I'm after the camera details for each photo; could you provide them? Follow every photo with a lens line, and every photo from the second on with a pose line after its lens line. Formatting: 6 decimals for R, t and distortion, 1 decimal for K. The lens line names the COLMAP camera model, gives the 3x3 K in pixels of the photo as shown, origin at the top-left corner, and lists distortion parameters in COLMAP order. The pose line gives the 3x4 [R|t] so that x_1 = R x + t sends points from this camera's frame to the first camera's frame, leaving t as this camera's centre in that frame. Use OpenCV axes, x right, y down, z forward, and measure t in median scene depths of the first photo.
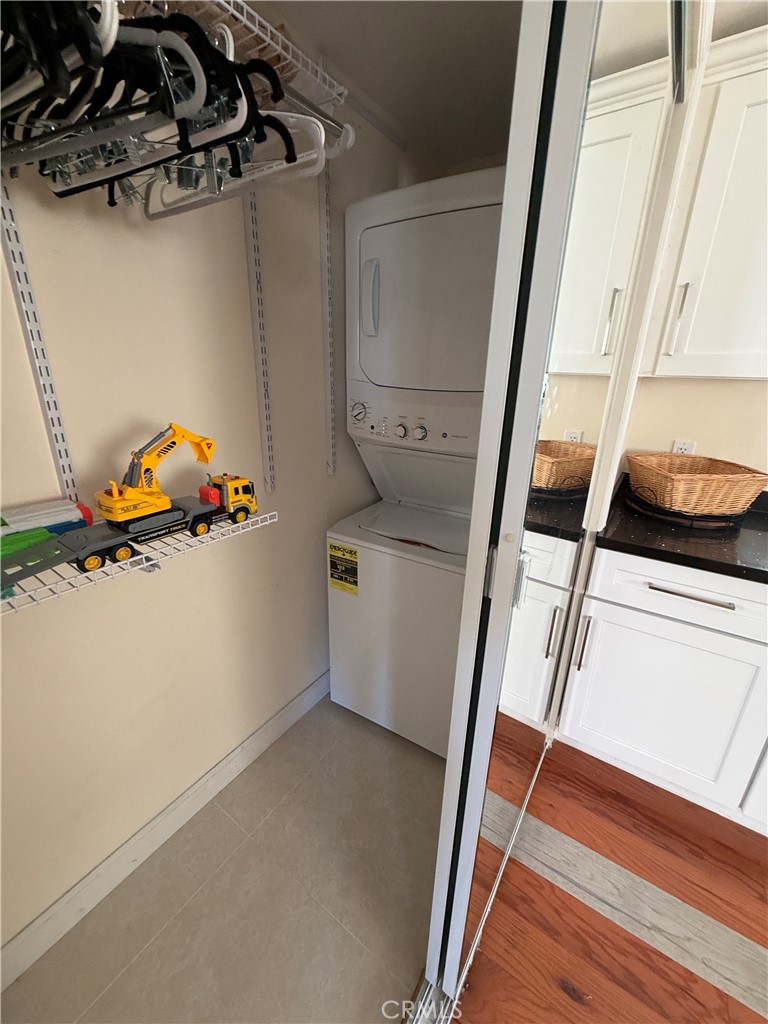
lens RADIAL K [[407.8, 0, 382.5], [0, 407.8, 514.6], [0, 0, 1]] dist [-0.001147, 0.000032]
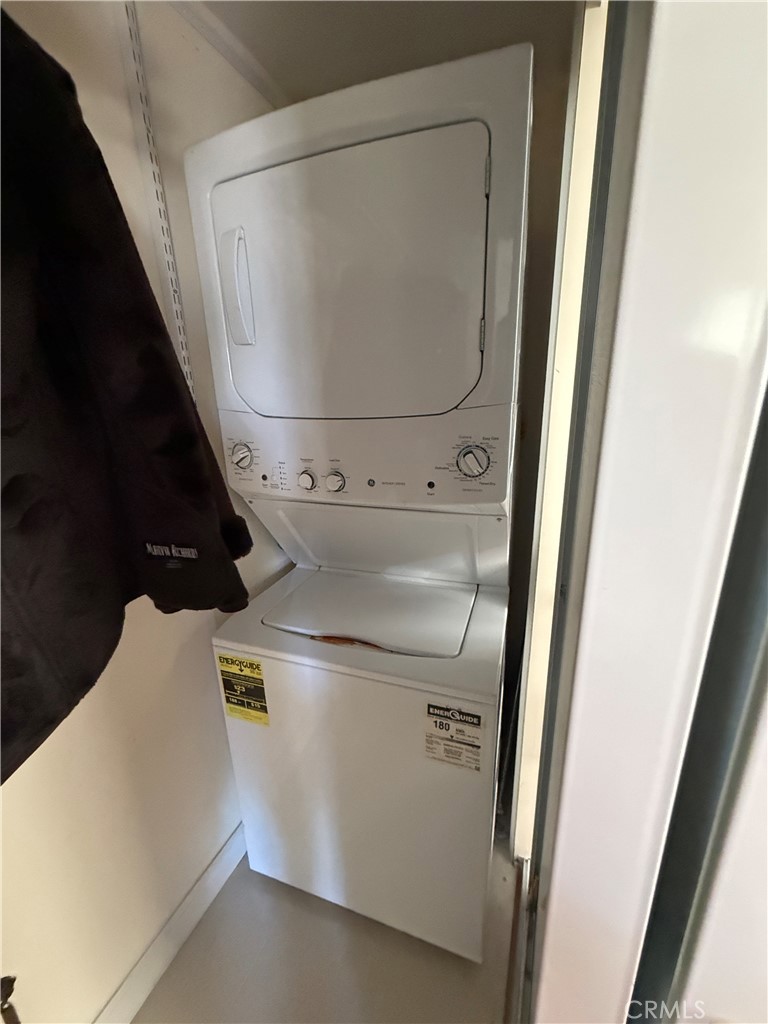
lens RADIAL K [[407.8, 0, 384.6], [0, 407.8, 513.7], [0, 0, 1]] dist [-0.001147, 0.000032]
pose [[0.978832, -0.105799, 0.175199, 0.047596], [0.115346, 0.992296, -0.045206, -0.105285], [-0.169066, 0.064457, 0.983495, 0.320402]]
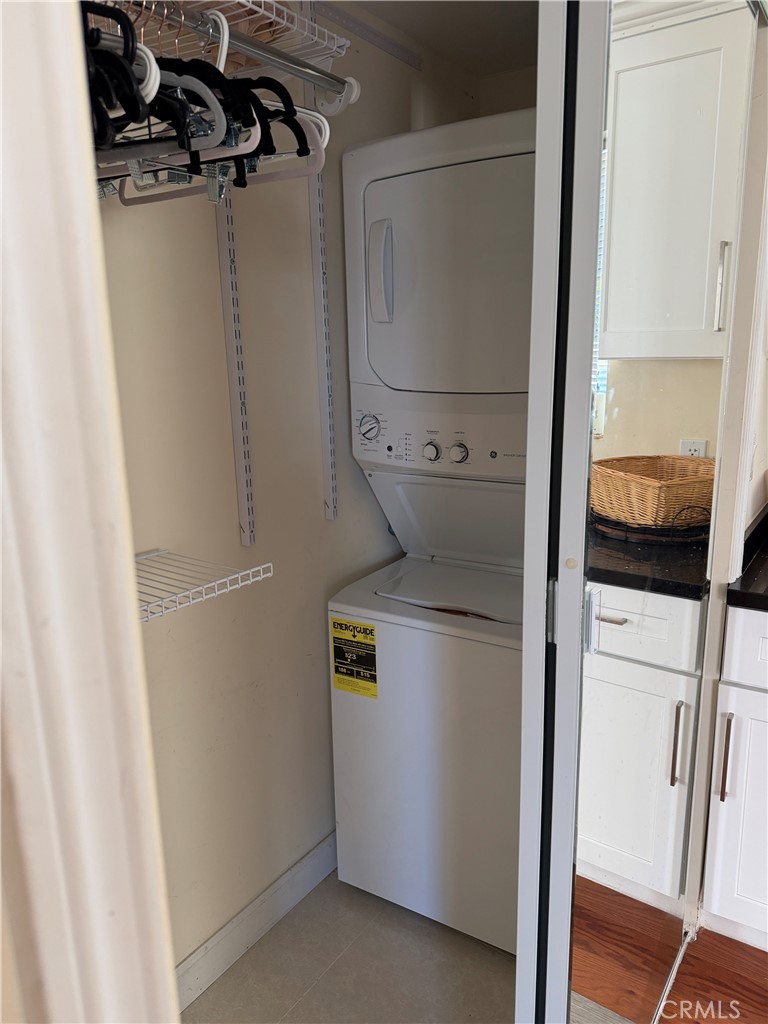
lens RADIAL K [[717.8, 0, 385.3], [0, 717.8, 519.1], [0, 0, 1]] dist [0.052879, -0.059245]
pose [[0.998934, -0.041283, -0.020663, -0.012608], [0.038718, 0.992949, -0.112037, 0.045797], [0.025142, 0.111118, 0.993489, -0.214935]]
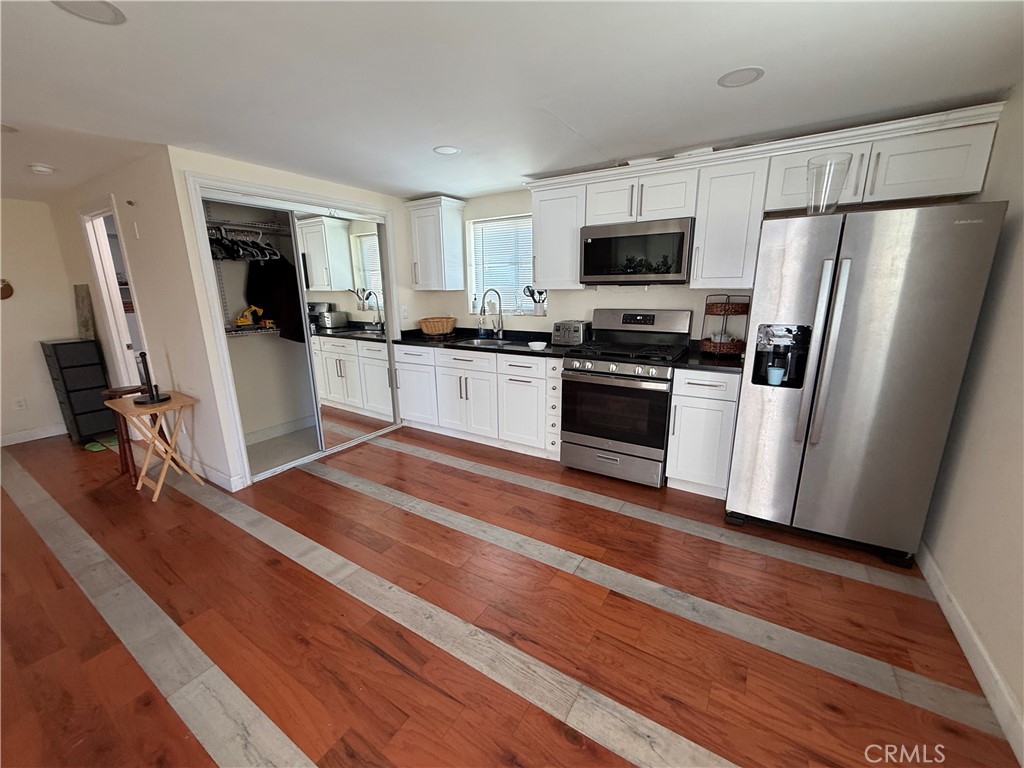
lens RADIAL K [[407.8, 0, 510.2], [0, 407.8, 386.0], [0, 0, 1]] dist [-0.001147, 0.000032]
pose [[0.998755, -0.041126, 0.028241, 1.240797], [0.043915, 0.993340, -0.106519, 0.726942], [-0.023672, 0.107627, 0.993910, -1.970606]]
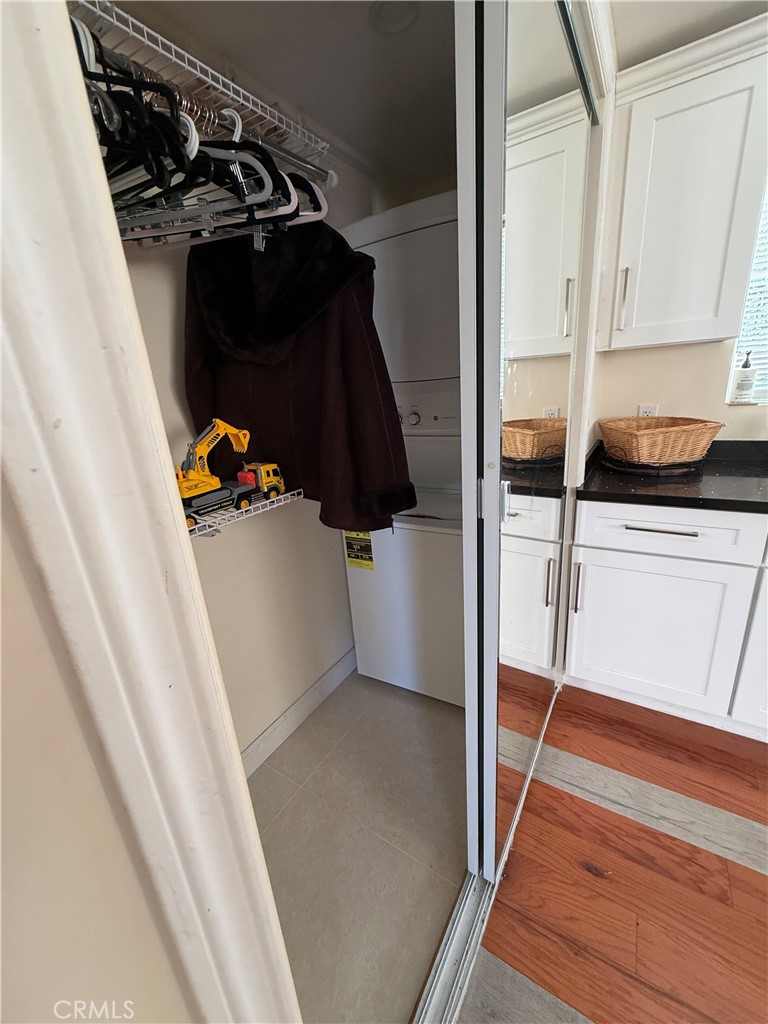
lens RADIAL K [[407.8, 0, 383.1], [0, 407.8, 516.4], [0, 0, 1]] dist [-0.001147, 0.000032]
pose [[0.994680, -0.103002, 0.001234, -0.024080], [0.102998, 0.994322, -0.026750, 0.093043], [0.001529, 0.026735, 0.999641, -0.139859]]
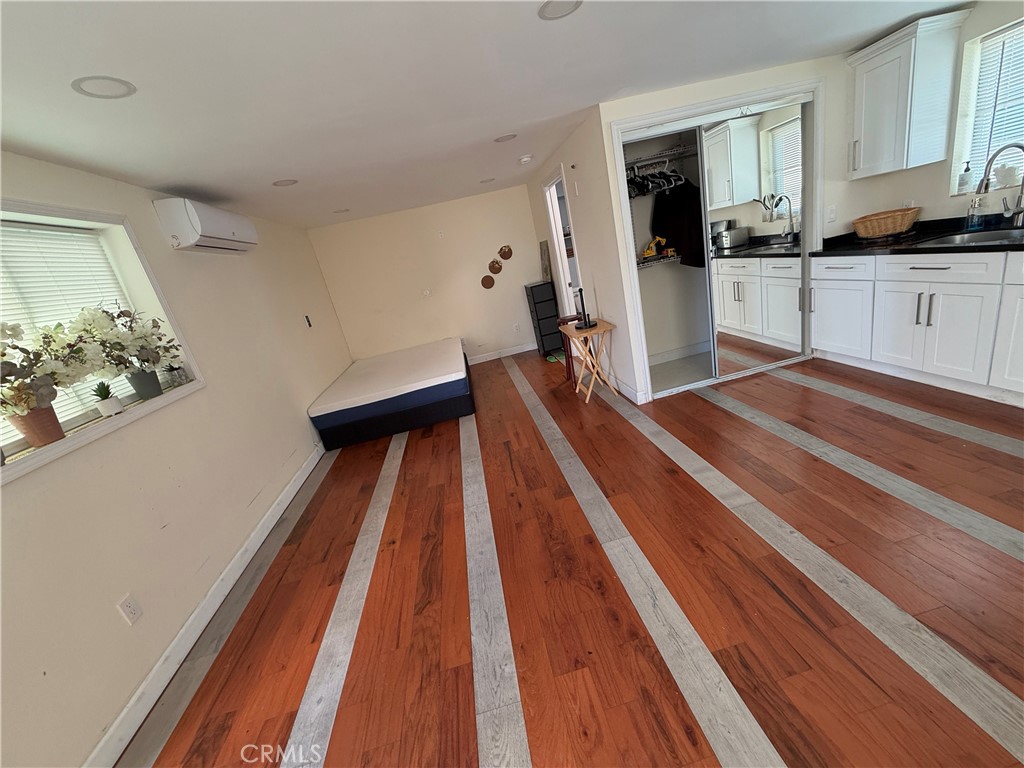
lens RADIAL K [[407.8, 0, 509.1], [0, 407.8, 385.3], [0, 0, 1]] dist [-0.001147, 0.000032]
pose [[0.656820, 0.069272, -0.750859, 1.187616], [-0.029055, 0.997357, 0.066598, 0.723747], [0.753487, -0.021926, 0.657097, -2.010090]]
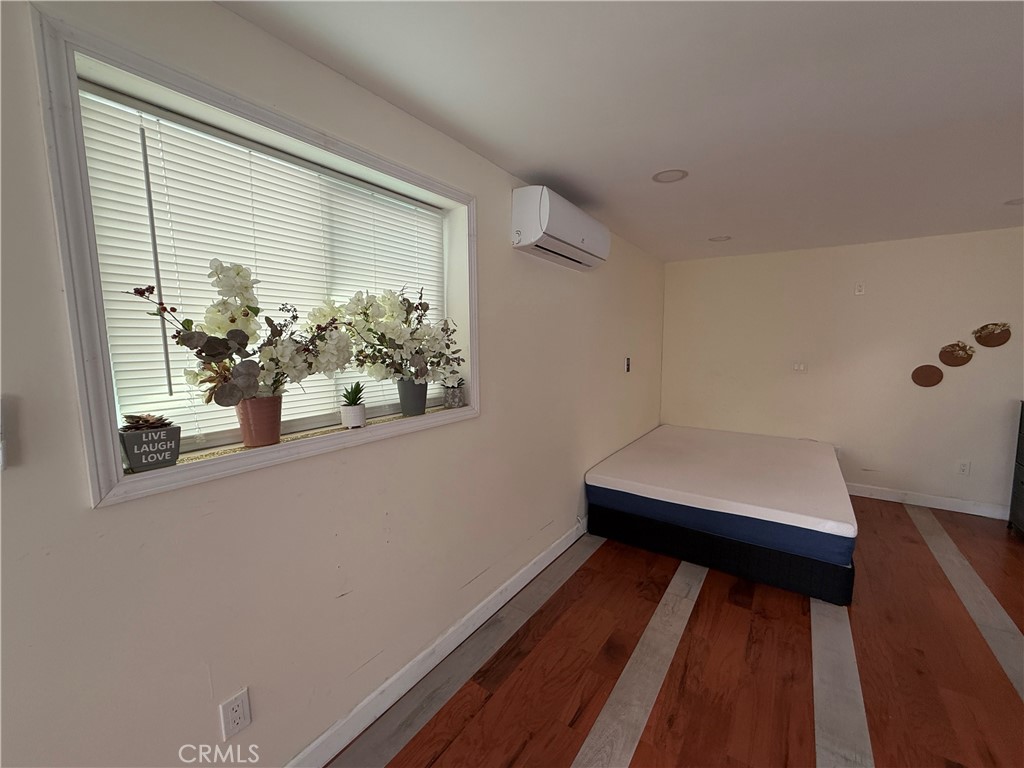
lens RADIAL K [[407.8, 0, 511.6], [0, 407.8, 386.8], [0, 0, 1]] dist [-0.001147, 0.000032]
pose [[-0.009007, 0.090278, -0.995876, 0.316611], [-0.333139, 0.938752, 0.088112, 0.630929], [0.942835, 0.332559, 0.021619, -1.790689]]
